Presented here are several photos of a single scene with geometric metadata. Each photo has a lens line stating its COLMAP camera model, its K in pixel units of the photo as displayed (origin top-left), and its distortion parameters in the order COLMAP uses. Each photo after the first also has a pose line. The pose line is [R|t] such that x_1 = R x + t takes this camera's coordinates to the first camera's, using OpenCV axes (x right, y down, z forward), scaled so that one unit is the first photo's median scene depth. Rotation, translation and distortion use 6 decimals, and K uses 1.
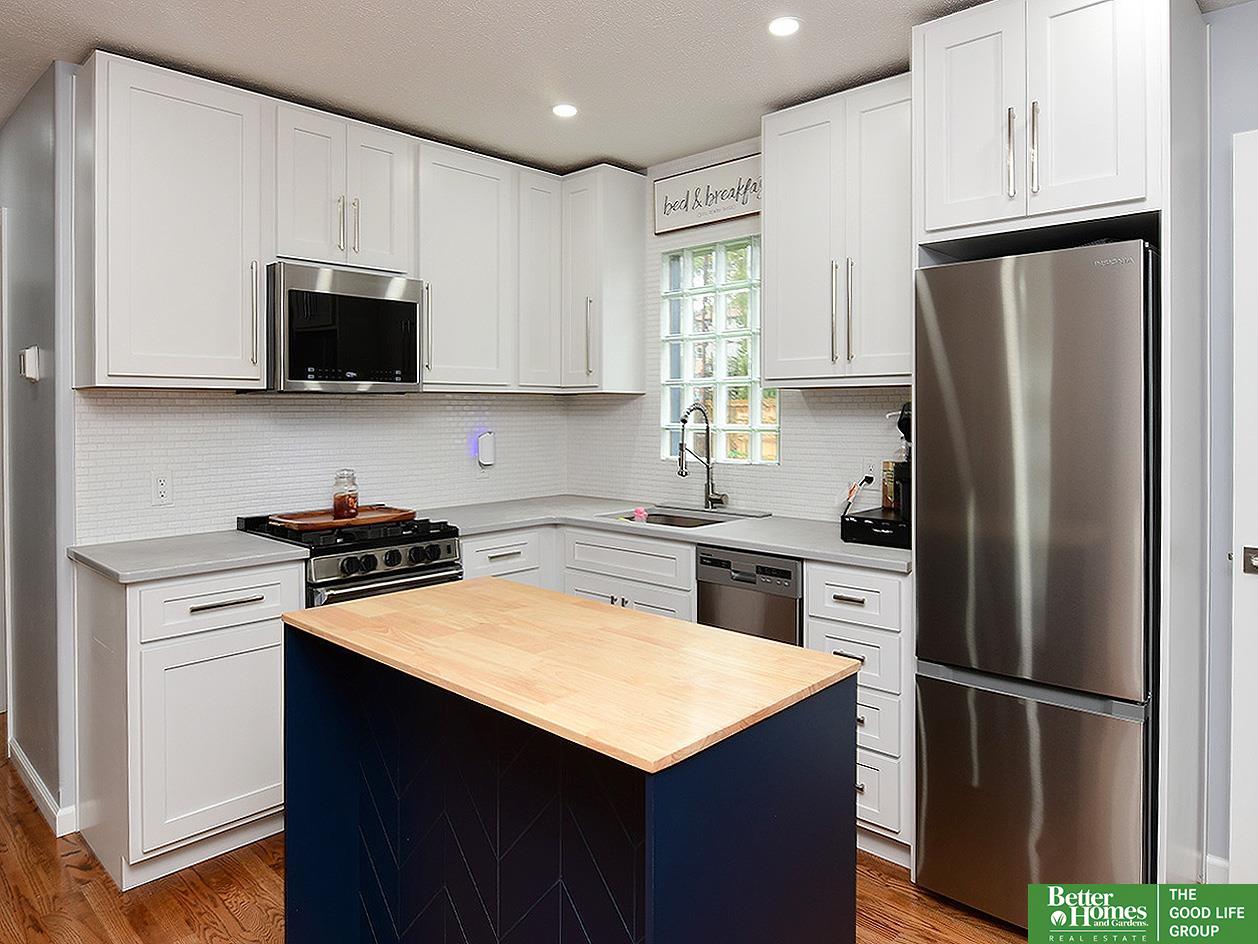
lens RADIAL K [[793.0, 0, 628.6], [0, 793.0, 412.1], [0, 0, 1]] dist [0.002632, 0.001237]
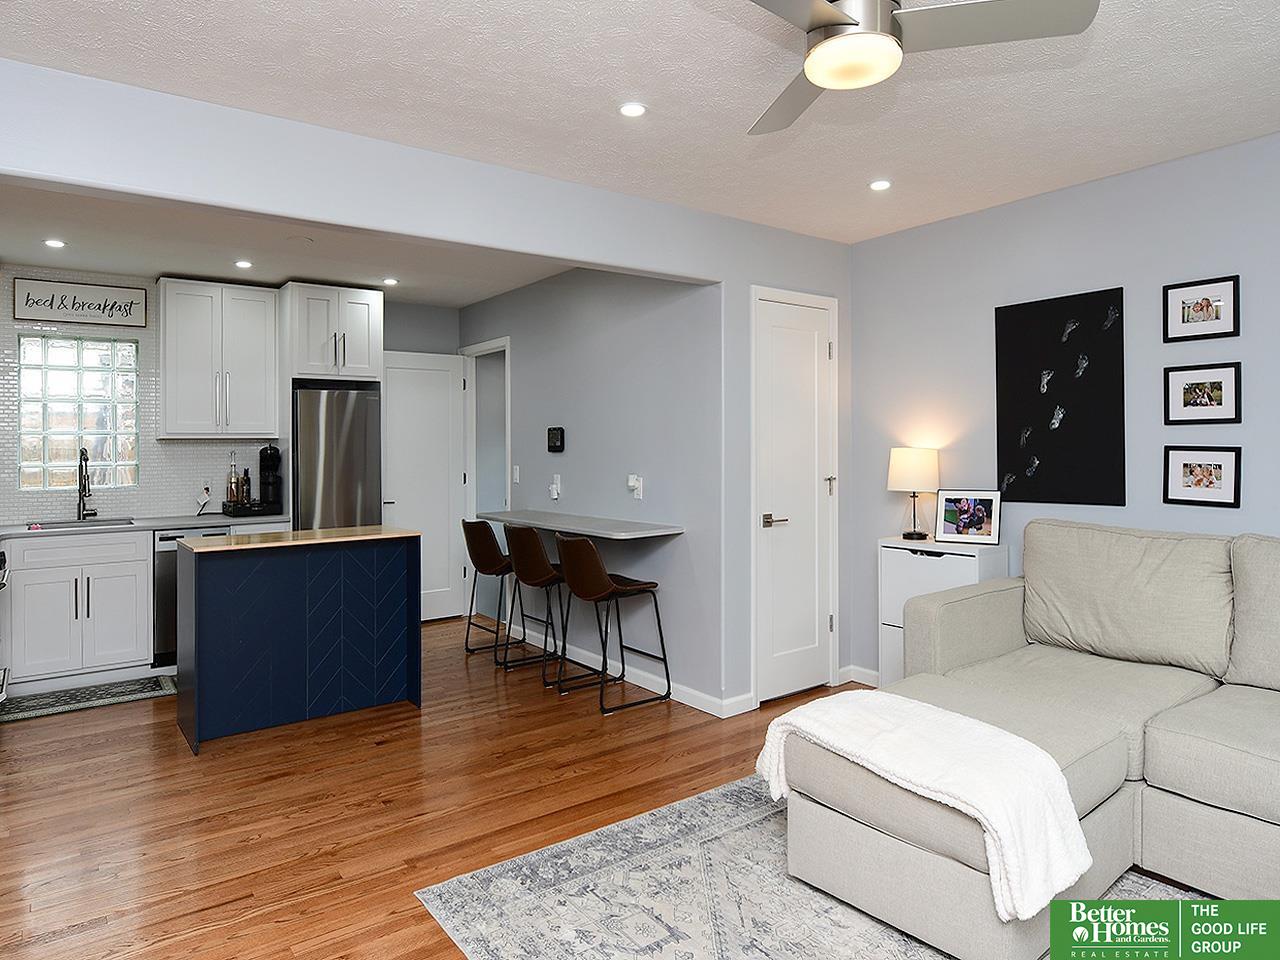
lens RADIAL K [[796.1, 0, 617.6], [0, 796.1, 422.6], [0, 0, 1]] dist [-0.013526, 0.000064]
pose [[0.188636, 0.030615, 0.981570, -1.158917], [0.018188, 0.999234, -0.034661, 0.011208], [-0.981879, 0.024391, 0.187935, -0.237916]]
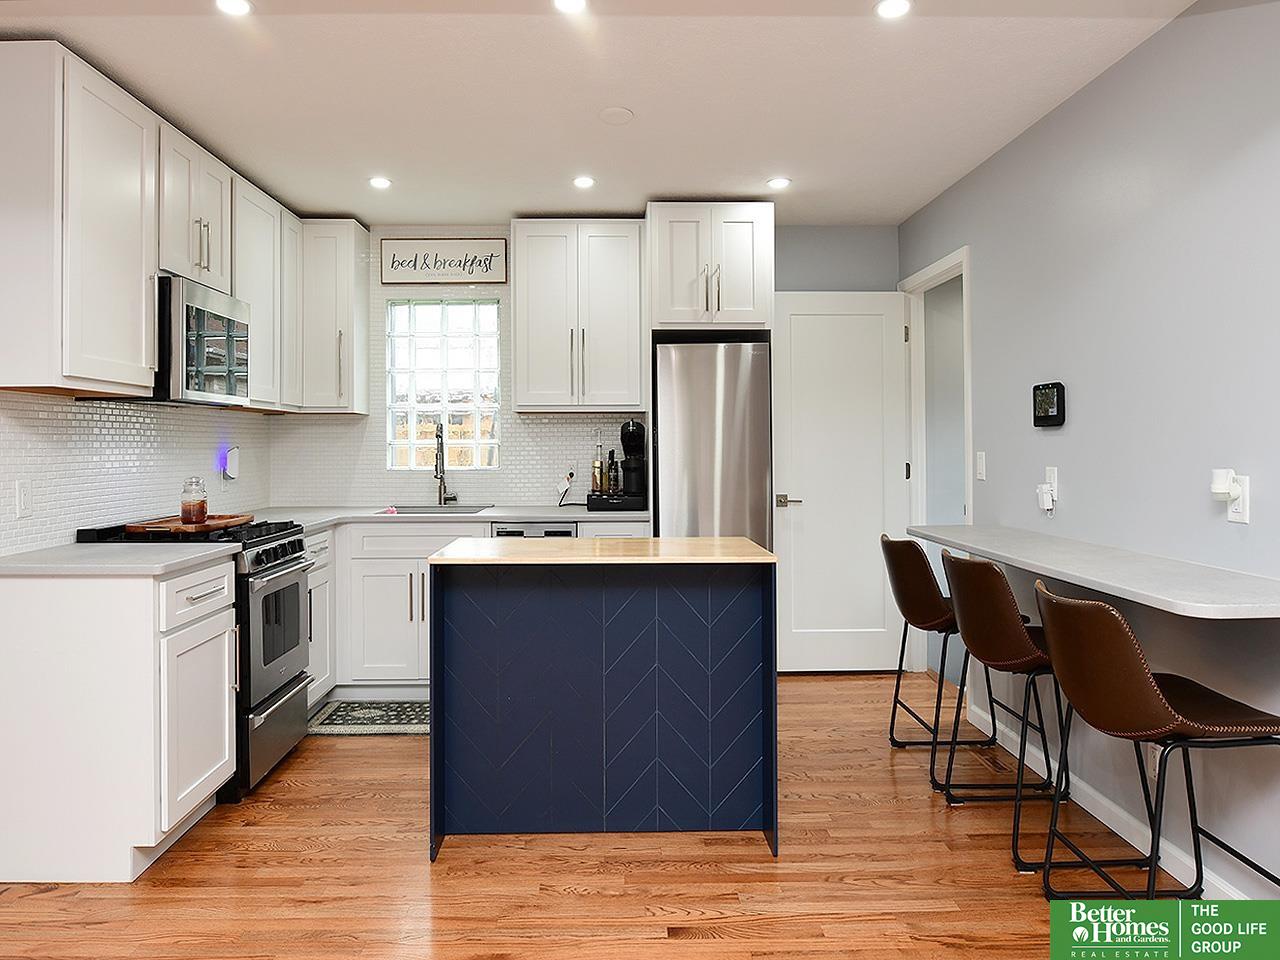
lens RADIAL K [[796.1, 0, 617.6], [0, 796.1, 422.6], [0, 0, 1]] dist [-0.013526, 0.000064]
pose [[0.716235, 0.020065, 0.697570, -0.605015], [0.006217, 0.999363, -0.035129, 0.035648], [-0.697831, 0.029497, 0.715655, -0.120192]]
